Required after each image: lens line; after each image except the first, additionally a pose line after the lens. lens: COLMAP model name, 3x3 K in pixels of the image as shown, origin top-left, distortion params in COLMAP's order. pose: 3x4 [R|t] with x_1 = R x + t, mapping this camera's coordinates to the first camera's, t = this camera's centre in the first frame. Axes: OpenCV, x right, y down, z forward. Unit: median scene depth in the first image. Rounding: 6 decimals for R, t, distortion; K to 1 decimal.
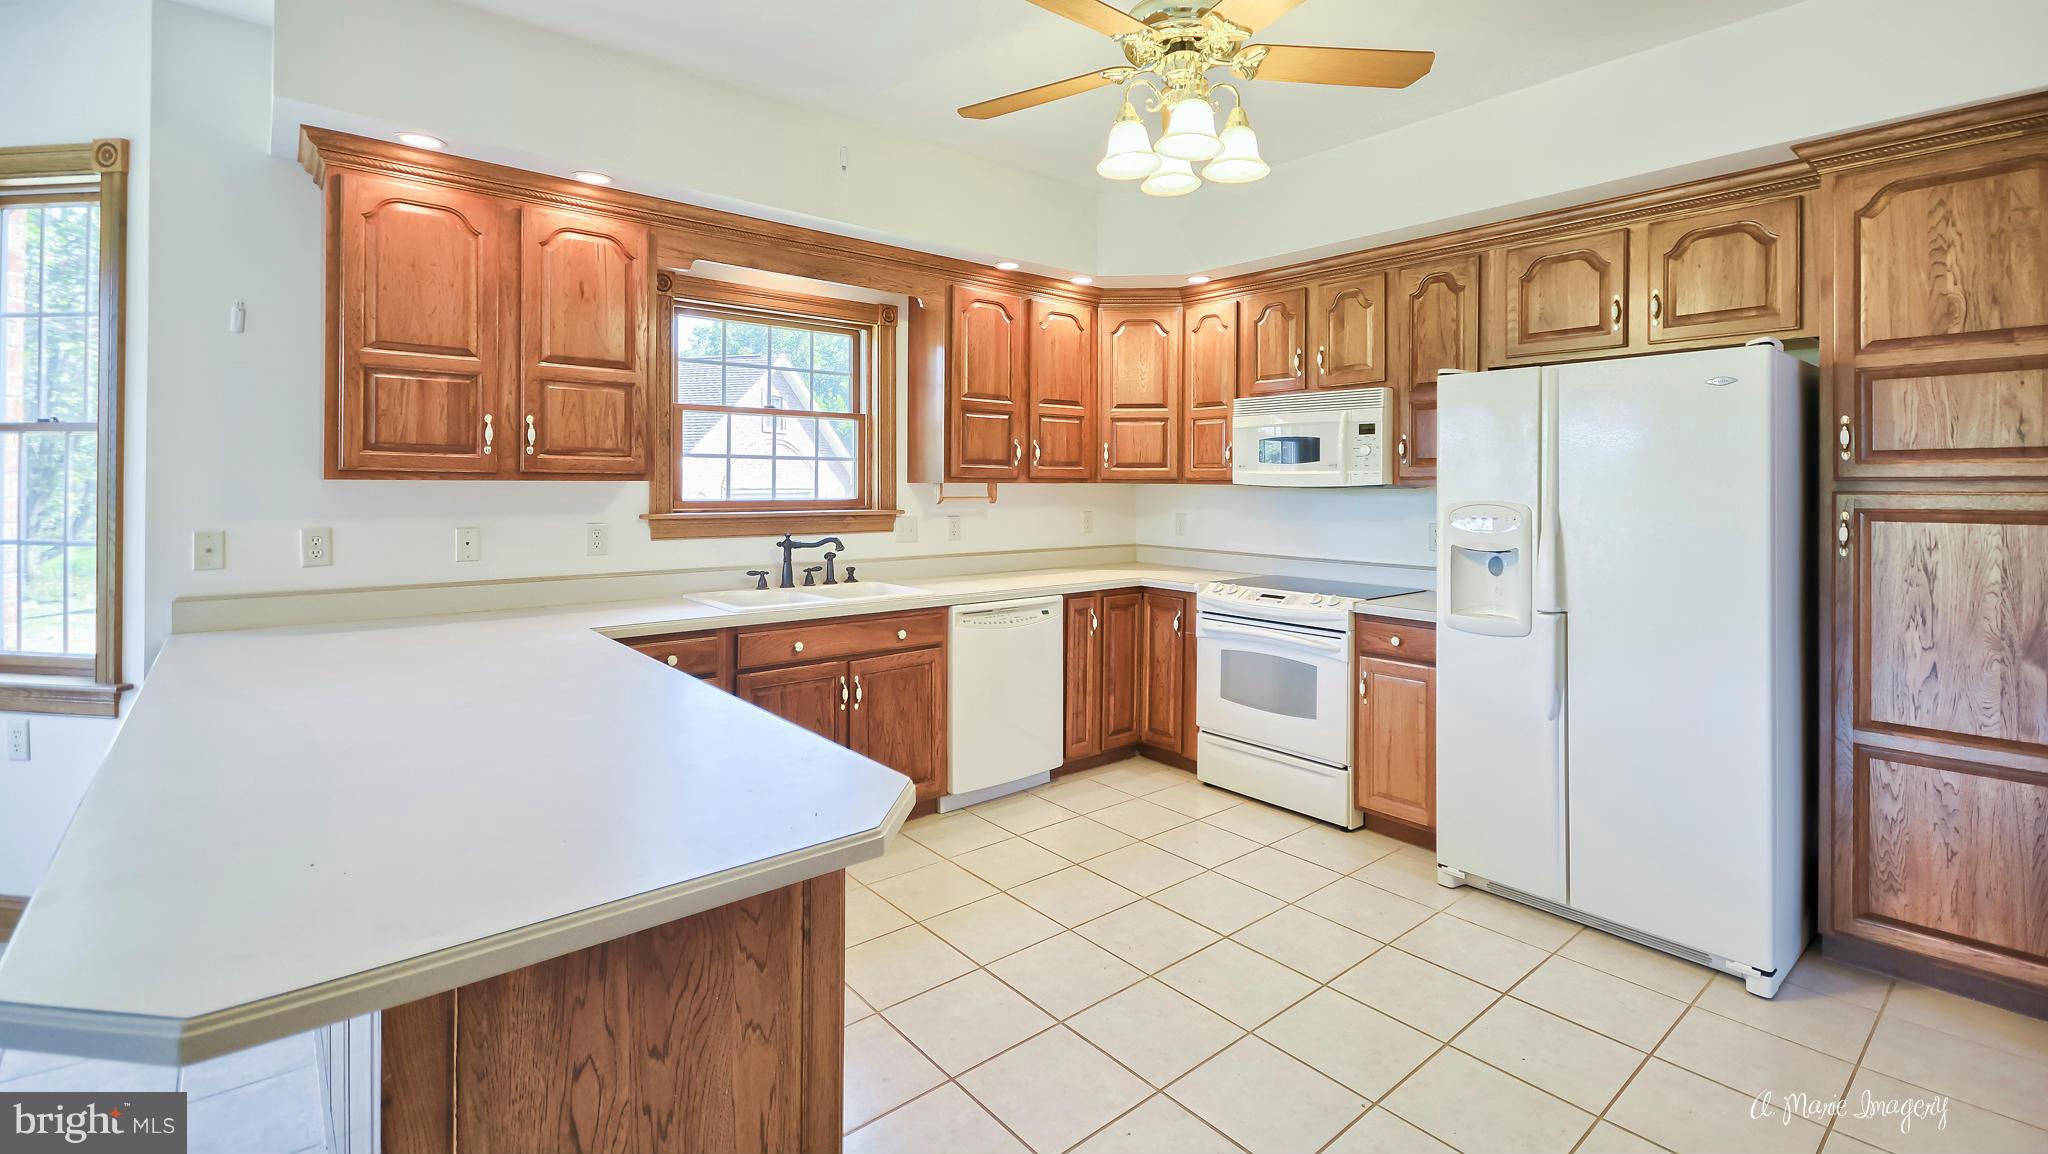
lens RADIAL K [[907.4, 0, 1021.9], [0, 907.4, 482.6], [0, 0, 1]] dist [-0.001372, -0.002578]
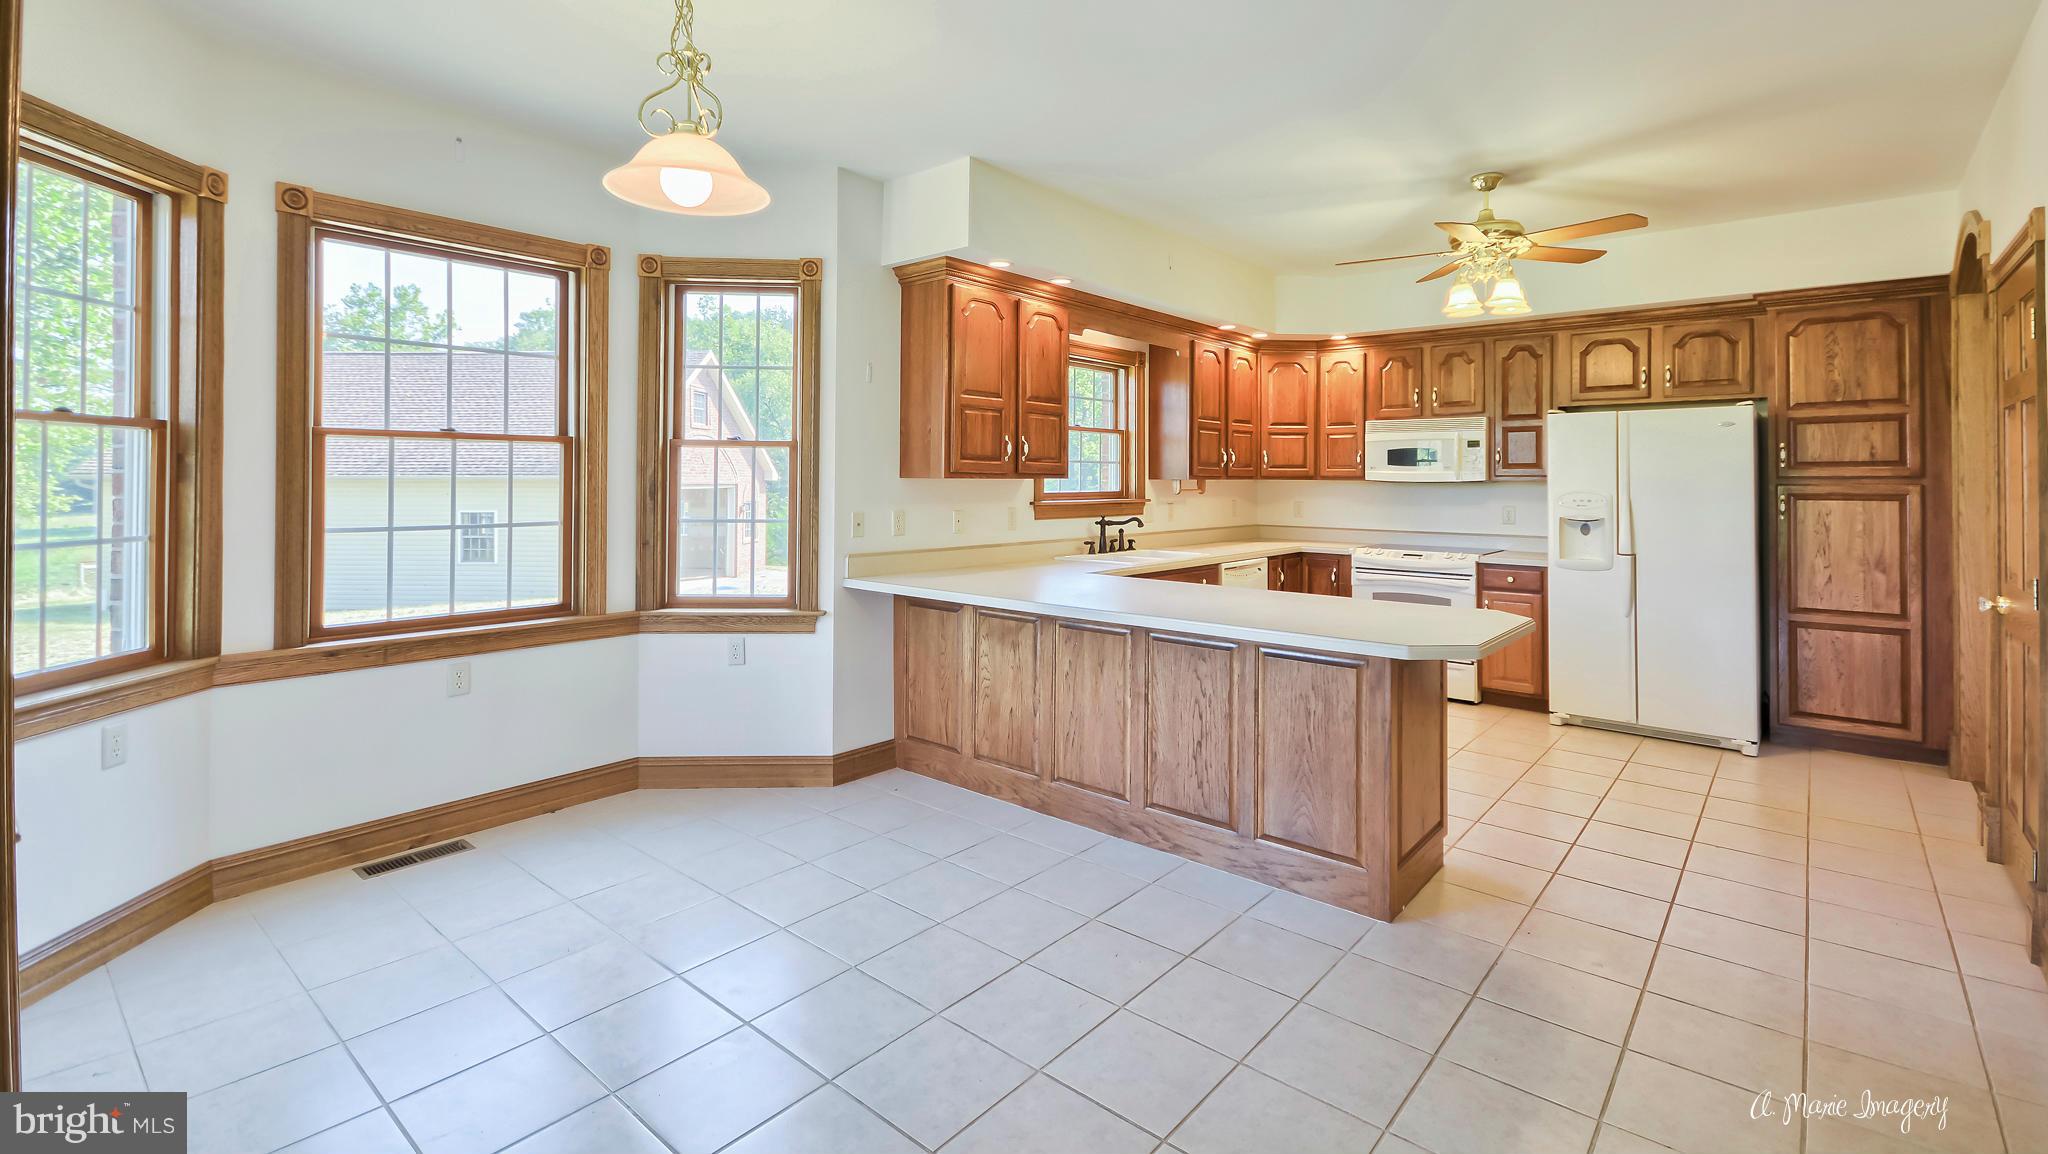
lens RADIAL K [[907.4, 0, 1018.5], [0, 907.4, 469.5], [0, 0, 1]] dist [-0.001372, -0.002578]
pose [[0.988388, 0.000944, 0.151950, -0.680055], [0.000418, 0.999960, -0.008933, -0.003192], [-0.151953, 0.008892, 0.988348, -0.437700]]
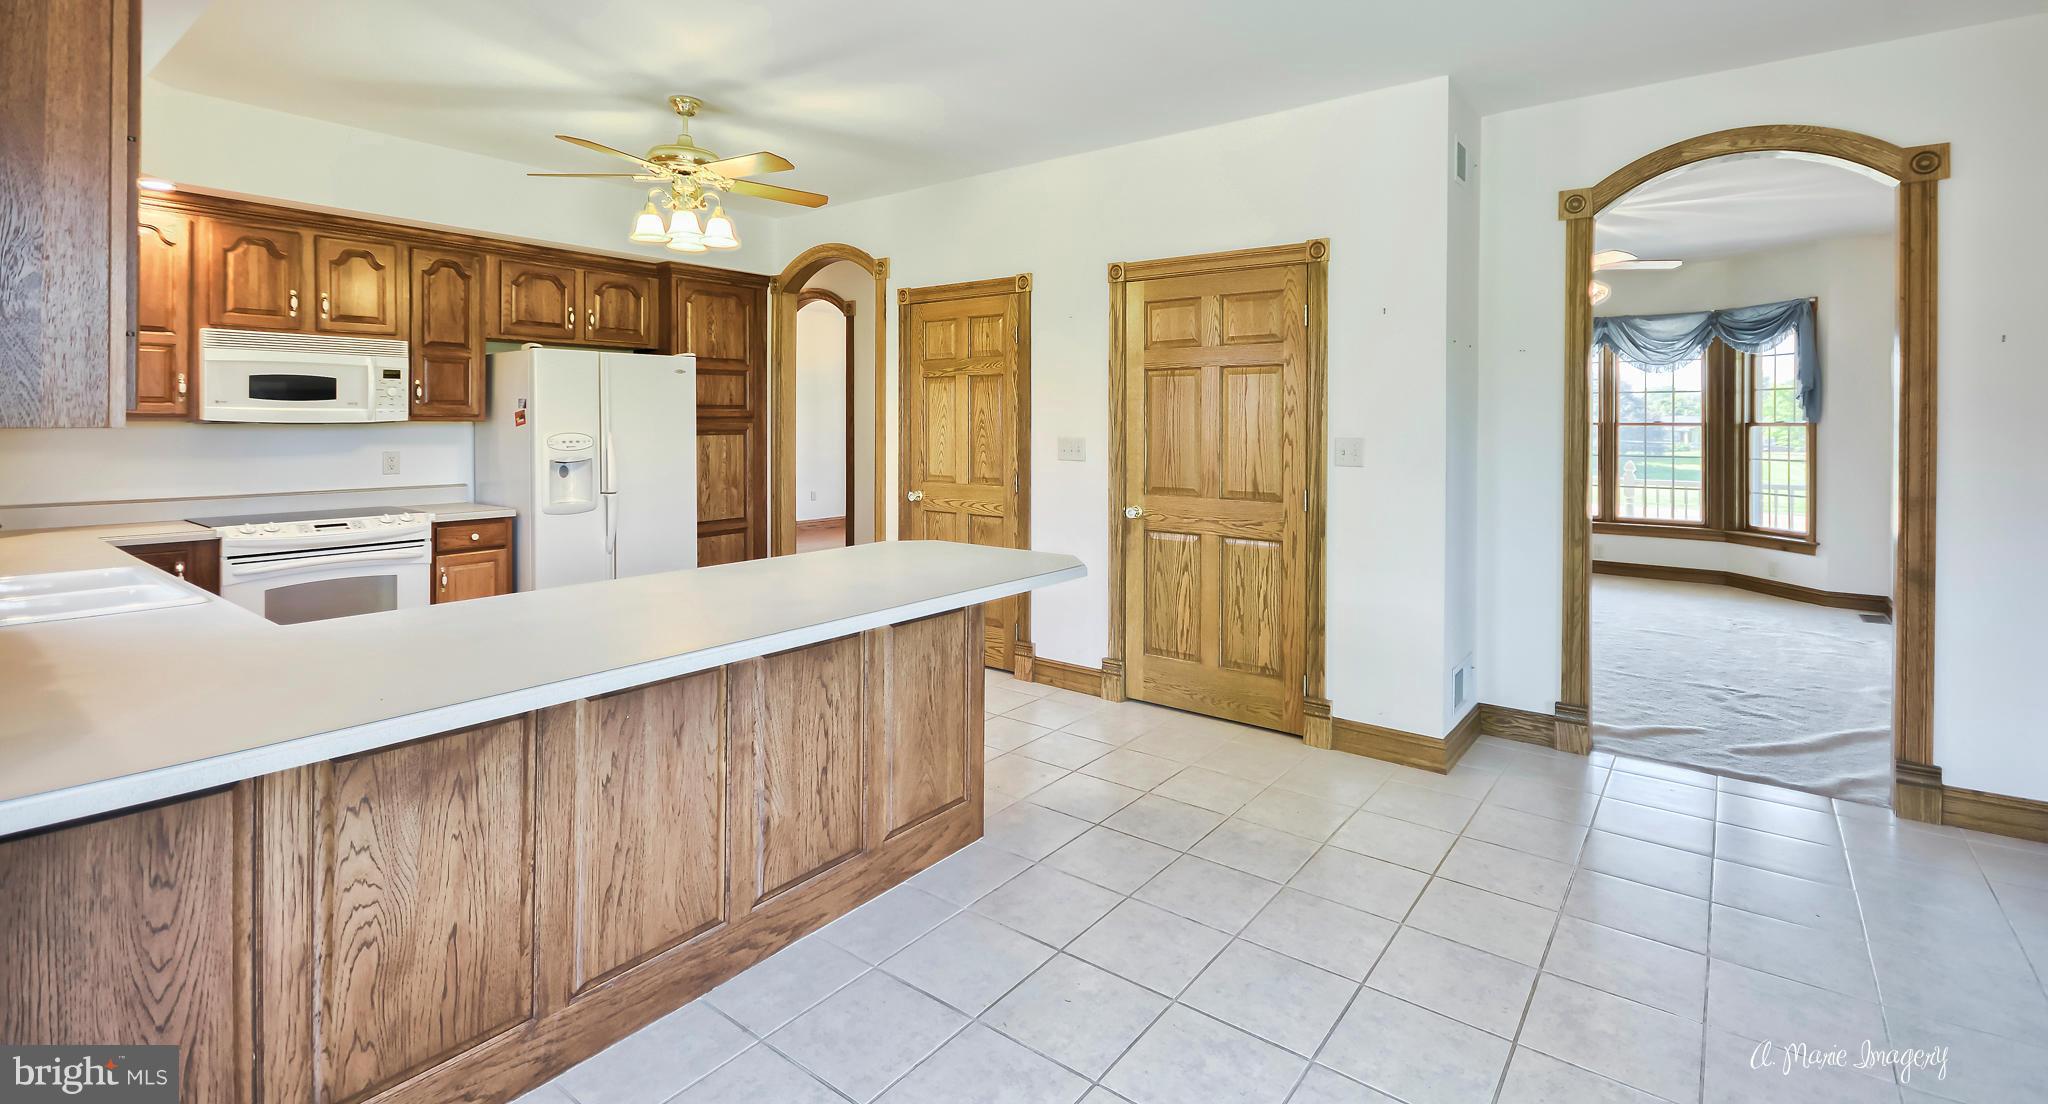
lens RADIAL K [[918.5, 0, 1030.4], [0, 918.5, 420.5], [0, 0, 1]] dist [0.013782, -0.000549]
pose [[-0.213724, -0.008291, 0.976859, -1.111960], [-0.004297, 0.999962, 0.007547, -0.012192], [-0.976885, -0.002584, -0.213752, 0.487645]]
